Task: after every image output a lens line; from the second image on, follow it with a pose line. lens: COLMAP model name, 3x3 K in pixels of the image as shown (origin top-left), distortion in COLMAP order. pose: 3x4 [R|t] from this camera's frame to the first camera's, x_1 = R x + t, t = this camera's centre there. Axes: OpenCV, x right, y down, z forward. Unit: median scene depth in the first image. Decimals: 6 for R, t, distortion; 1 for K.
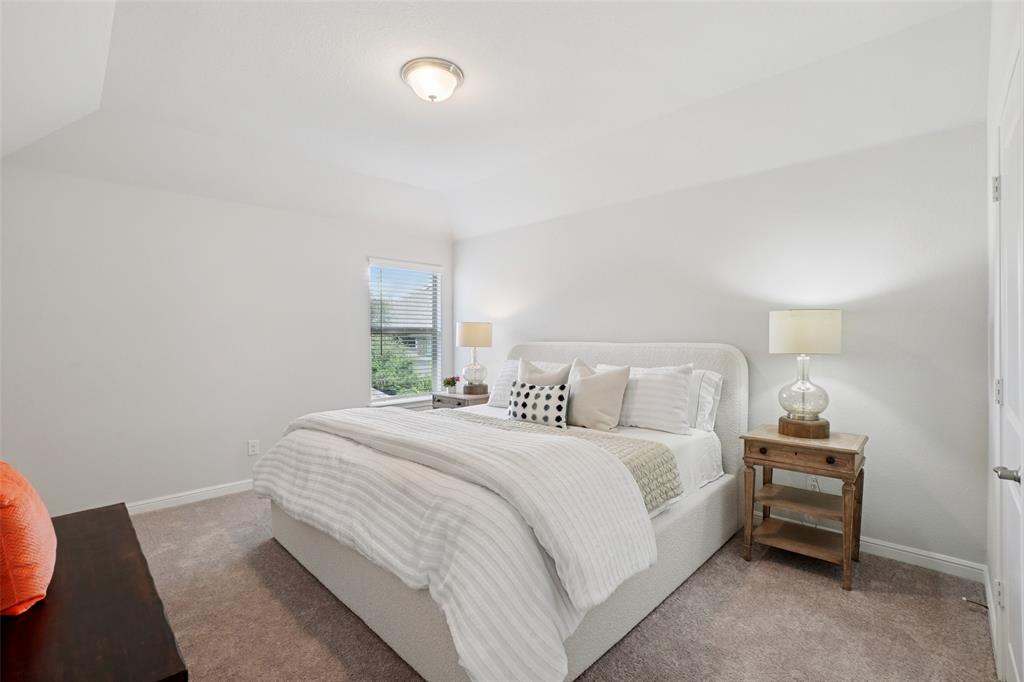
lens RADIAL K [[449.4, 0, 512.0], [0, 449.4, 341.0], [0, 0, 1]] dist [-0.049824, -0.000033]
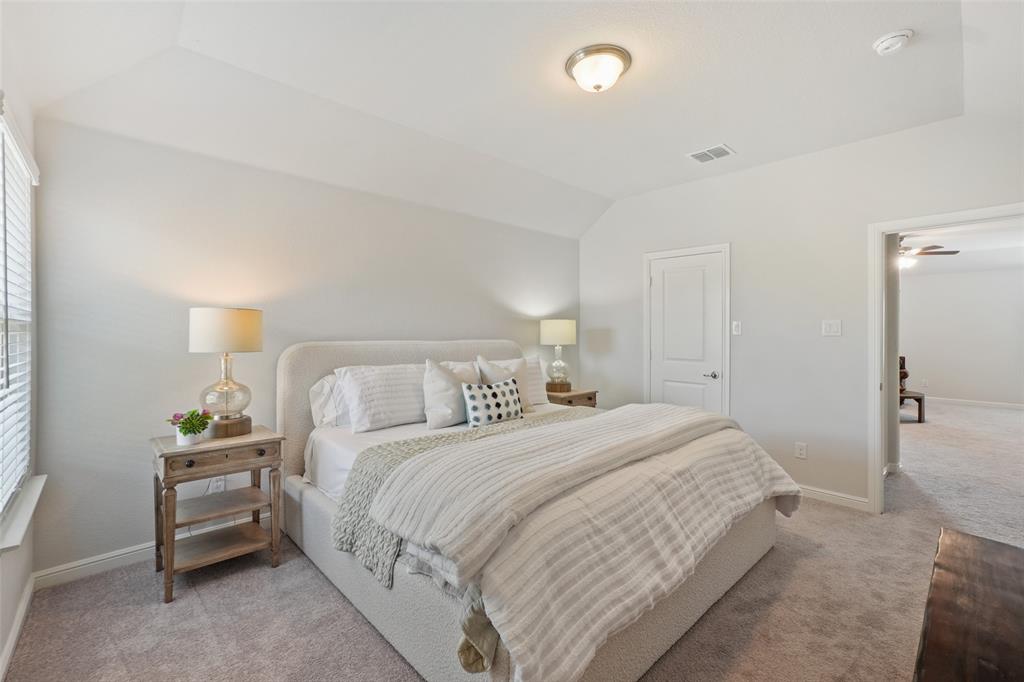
lens RADIAL K [[445.4, 0, 517.2], [0, 445.4, 337.8], [0, 0, 1]] dist [0.000788, 0.000048]
pose [[0.027802, 0.000521, 0.999613, -0.337911], [0.007030, 0.999975, -0.000717, 0.000434], [-0.999589, 0.007047, 0.027798, 0.344844]]
